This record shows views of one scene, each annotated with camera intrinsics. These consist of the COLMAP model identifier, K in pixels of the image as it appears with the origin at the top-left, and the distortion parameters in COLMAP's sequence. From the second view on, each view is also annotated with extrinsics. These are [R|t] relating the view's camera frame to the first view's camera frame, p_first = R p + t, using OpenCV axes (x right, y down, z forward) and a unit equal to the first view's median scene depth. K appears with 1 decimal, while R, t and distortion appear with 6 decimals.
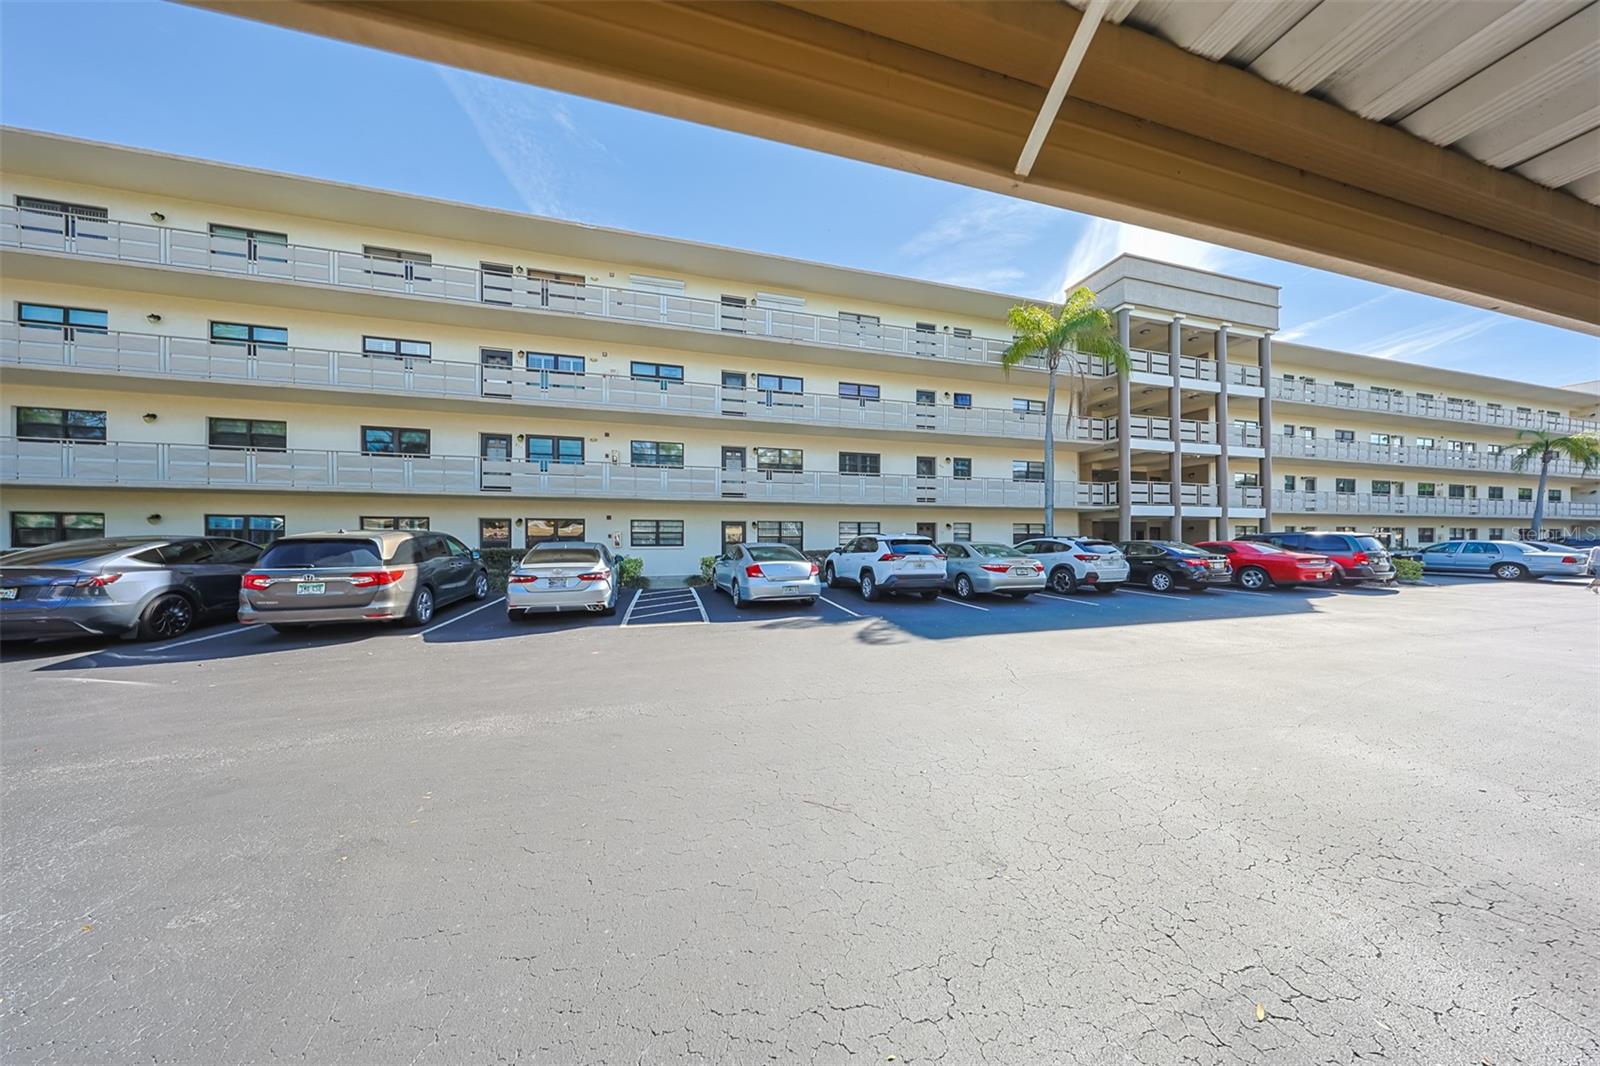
lens RADIAL K [[449.7, 0, 803.3], [0, 449.7, 543.3], [0, 0, 1]] dist [0.000170, 0.000007]
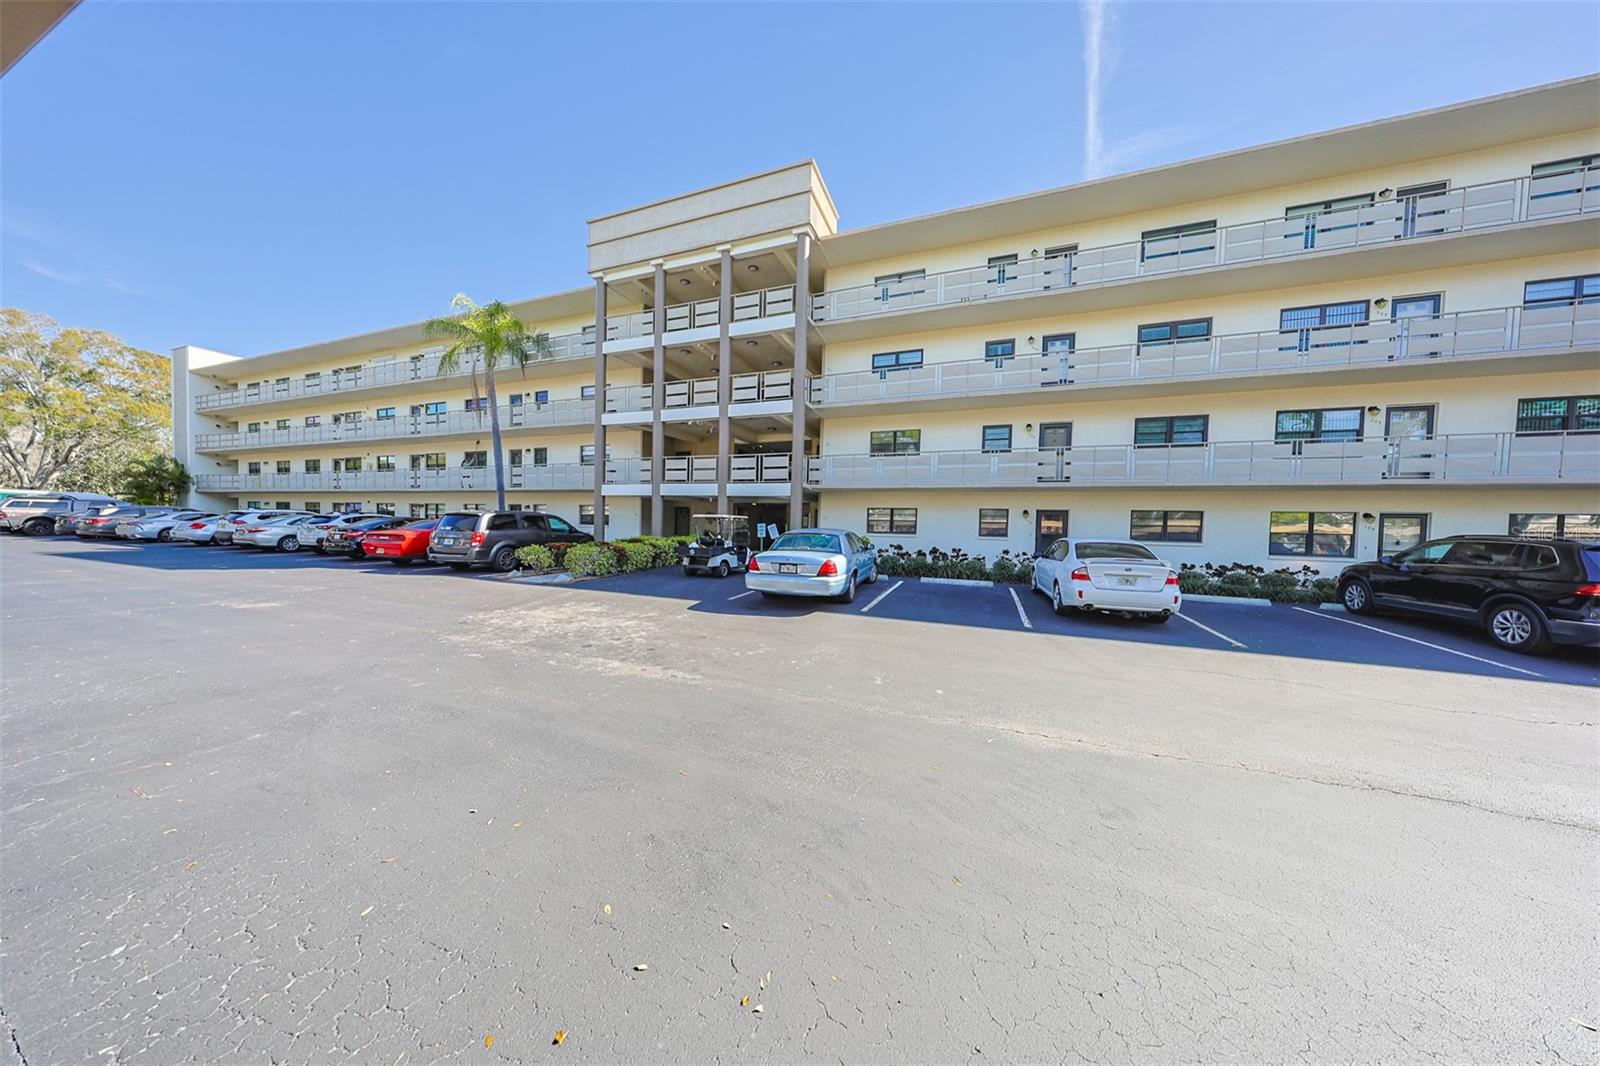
lens RADIAL K [[470.1, 0, 800.9], [0, 470.1, 536.4], [0, 0, 1]] dist [0.000653, -0.000031]
pose [[0.804395, 0.033436, -0.593153, -0.471426], [-0.029679, 0.999430, 0.016089, 0.000382], [0.593353, 0.004663, 0.804929, -0.126455]]
